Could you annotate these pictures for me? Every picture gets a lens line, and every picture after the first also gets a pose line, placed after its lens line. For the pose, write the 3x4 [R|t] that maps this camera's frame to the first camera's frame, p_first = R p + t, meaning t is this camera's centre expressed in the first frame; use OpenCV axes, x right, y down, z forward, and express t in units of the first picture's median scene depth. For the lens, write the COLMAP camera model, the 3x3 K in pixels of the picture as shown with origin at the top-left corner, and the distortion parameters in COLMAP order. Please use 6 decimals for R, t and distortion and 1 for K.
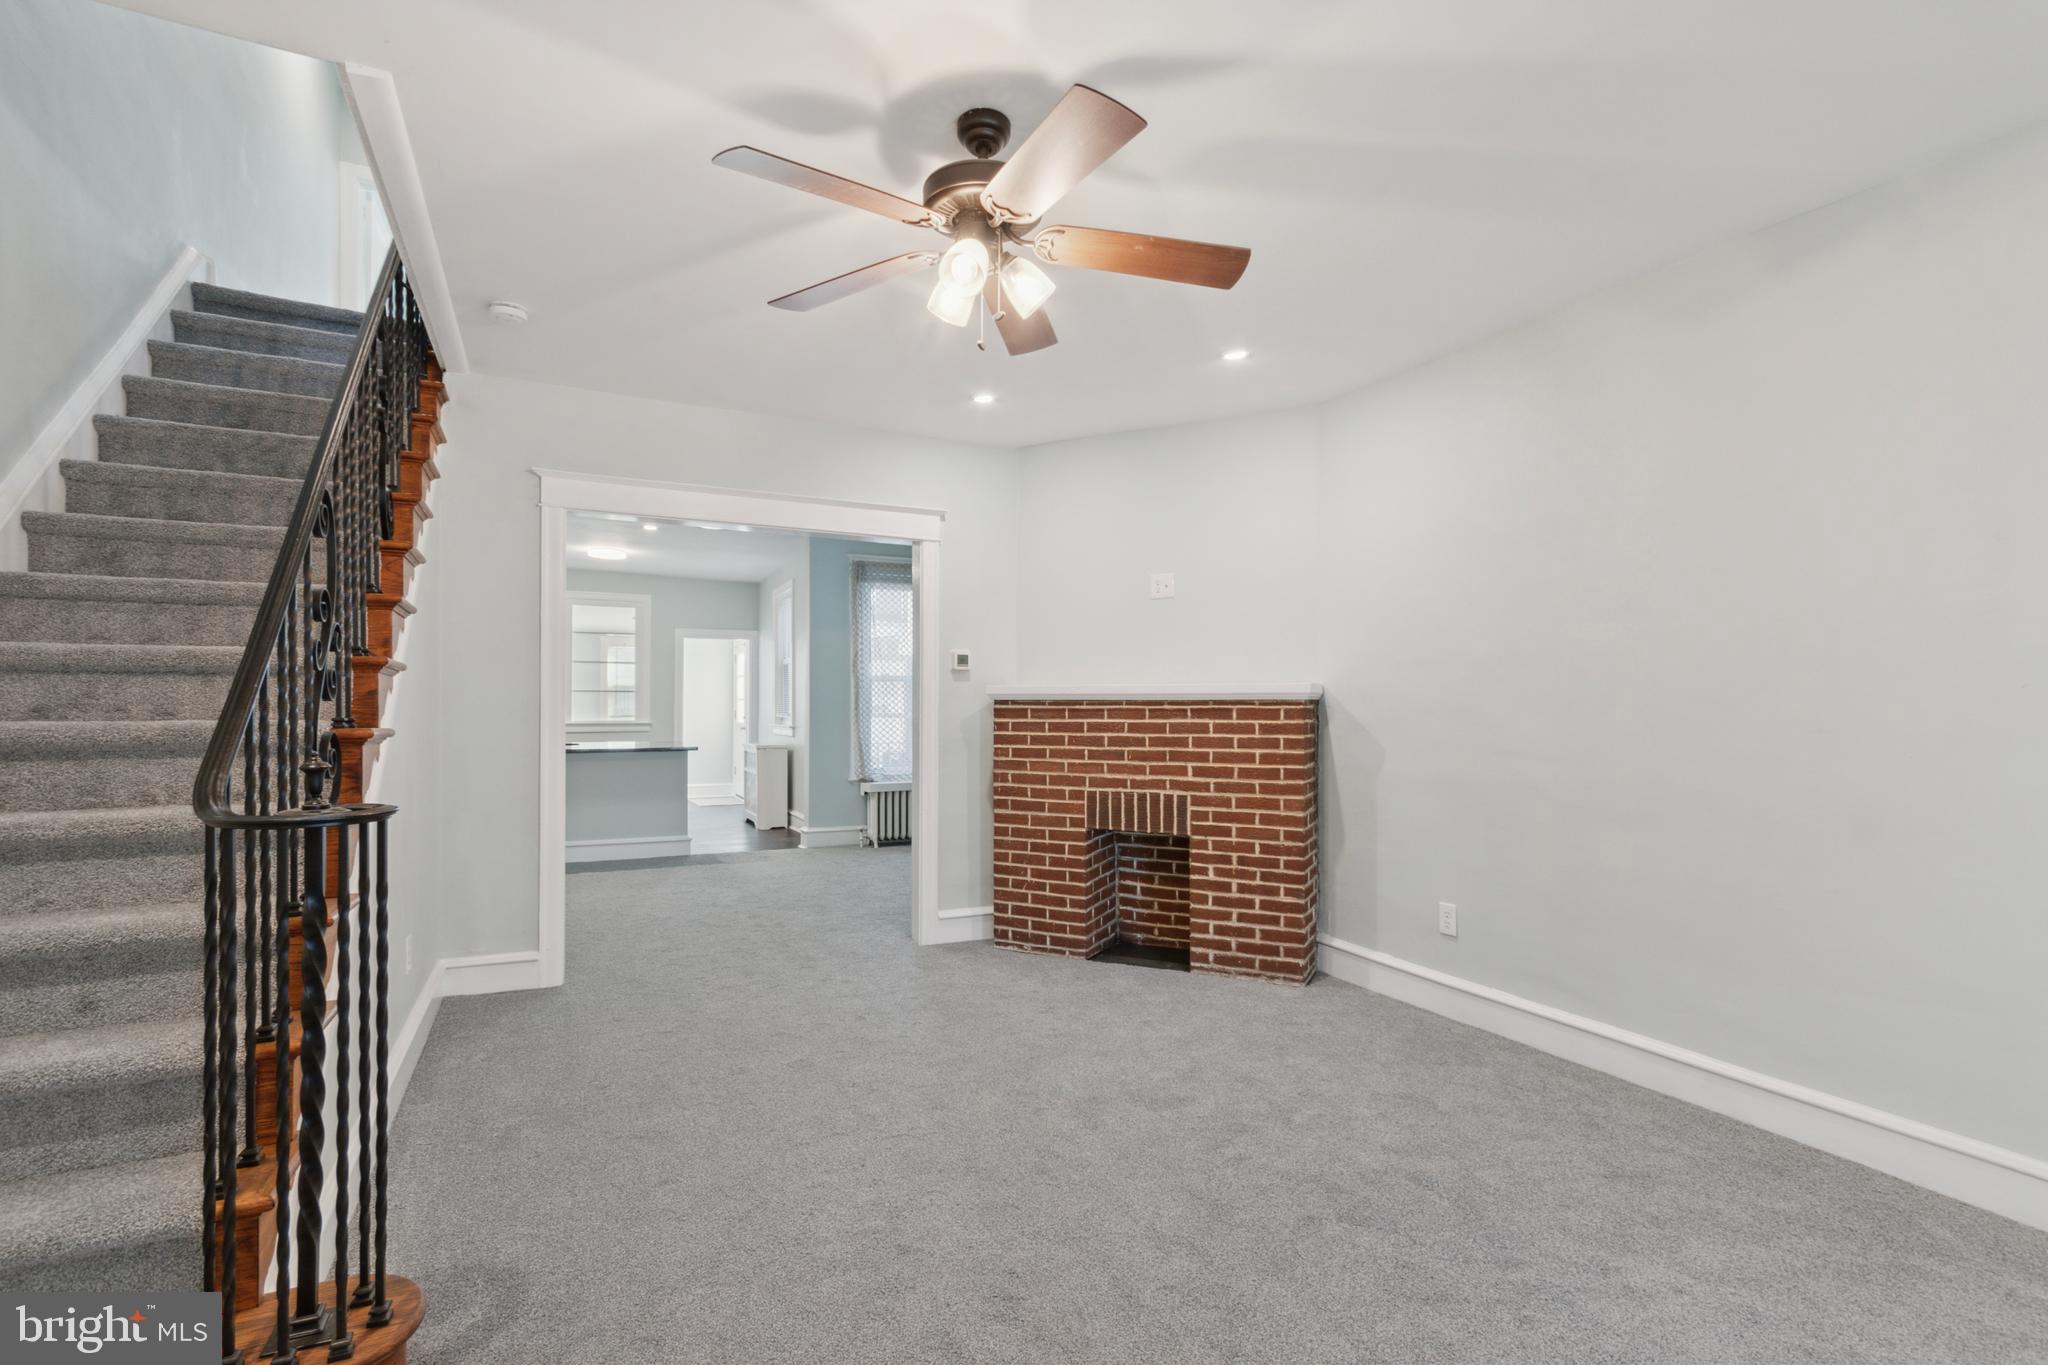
lens RADIAL K [[931.4, 0, 1013.4], [0, 931.4, 696.9], [0, 0, 1]] dist [0.005576, -0.001310]
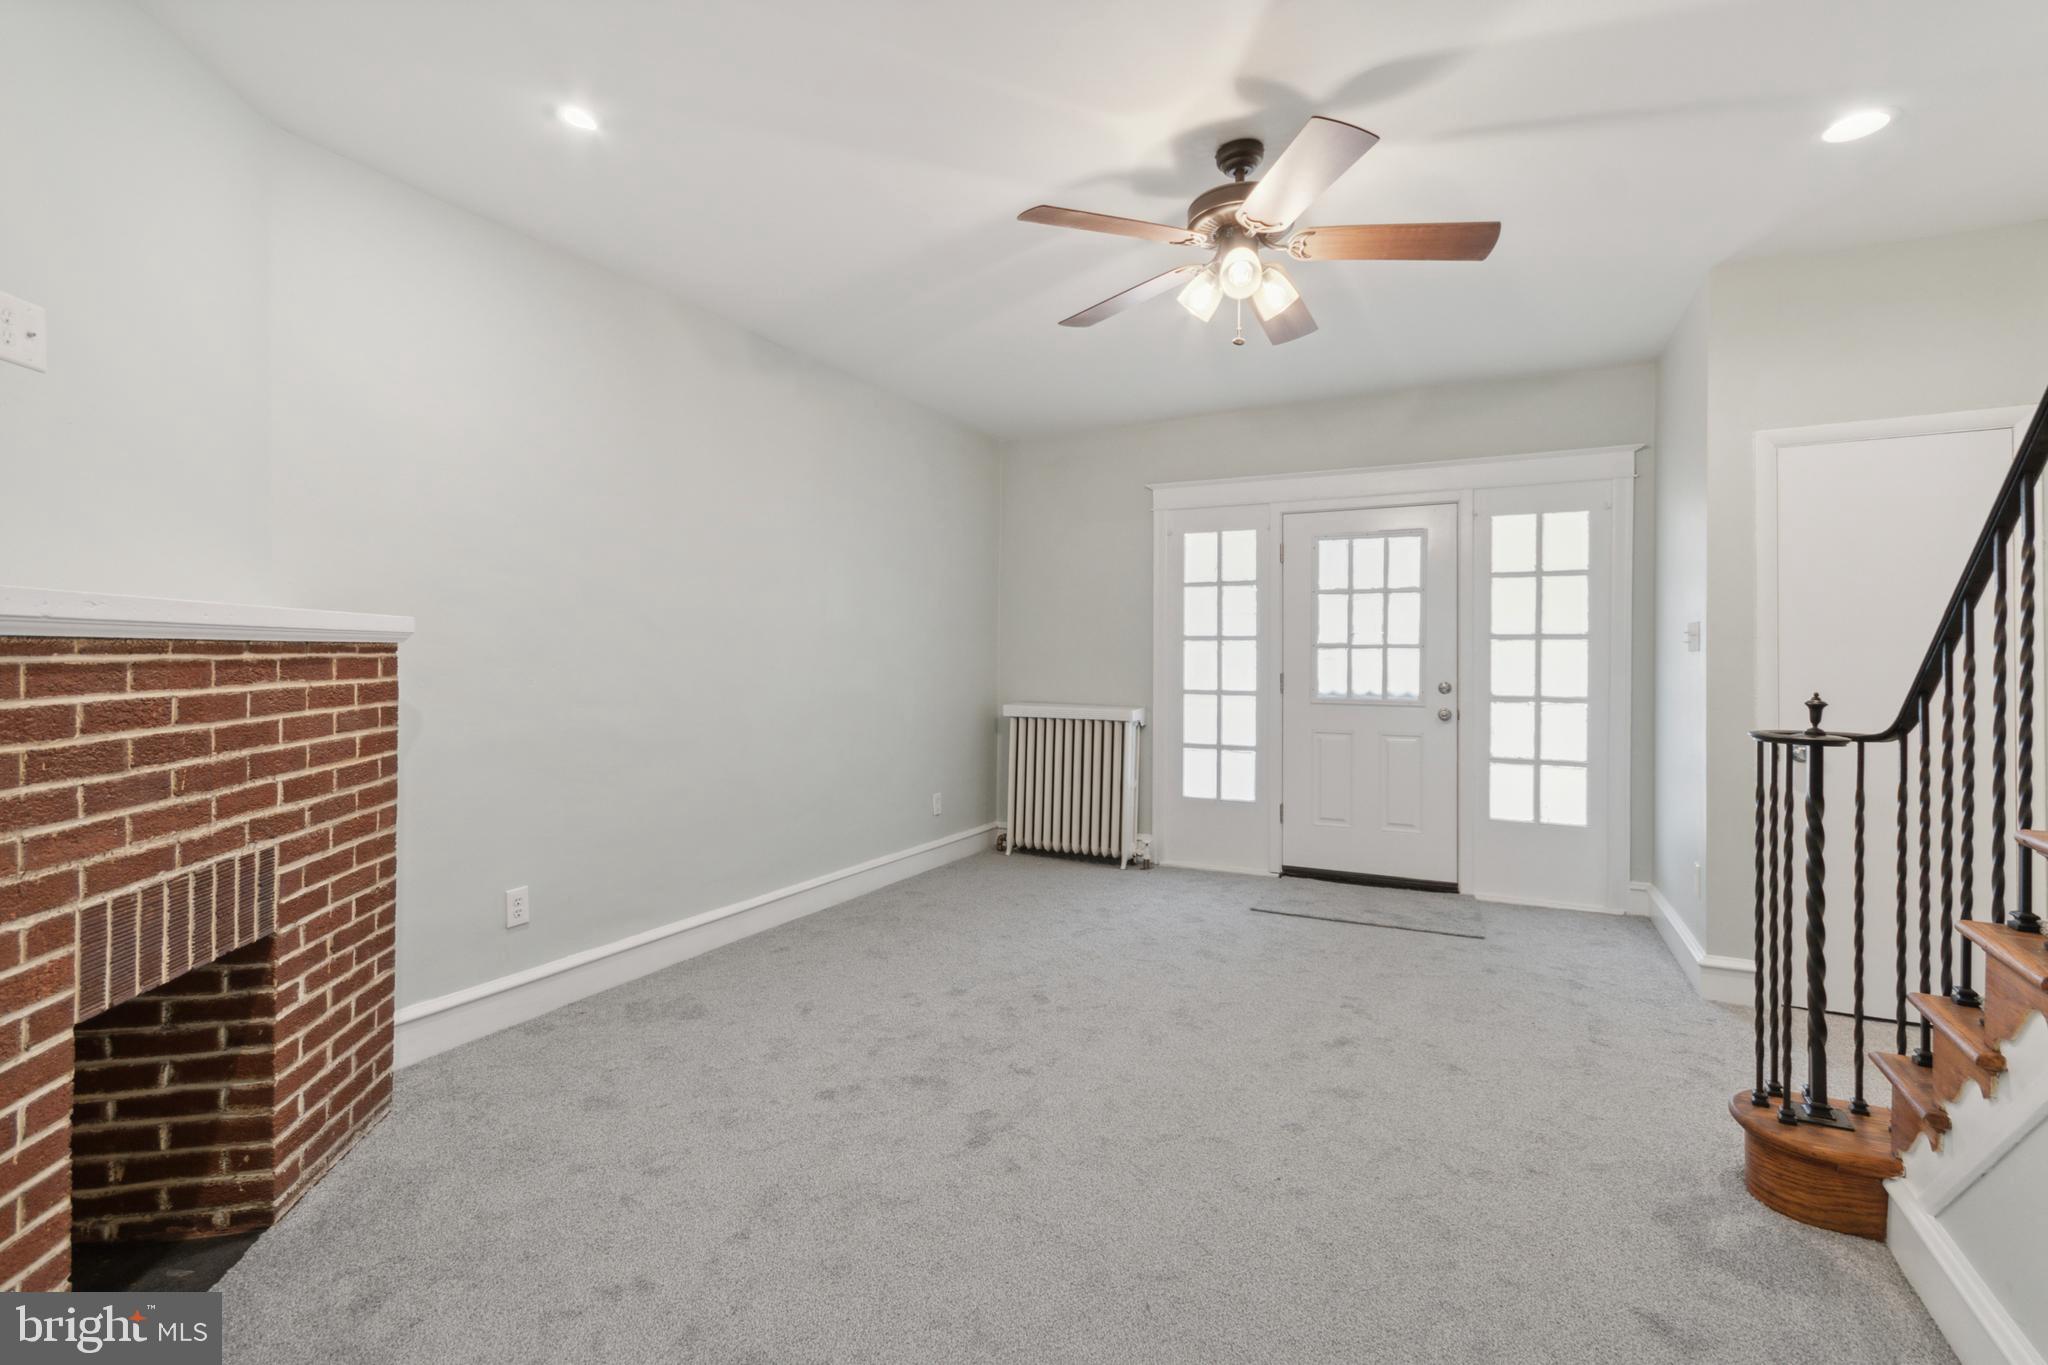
lens RADIAL K [[931.4, 0, 1023.9], [0, 931.4, 668.1], [0, 0, 1]] dist [0.005576, -0.001310]
pose [[-0.591889, -0.014457, 0.805890, -0.404511], [-0.003708, 0.999877, 0.015213, 0.008261], [-0.806011, 0.006016, -0.591870, 0.964907]]
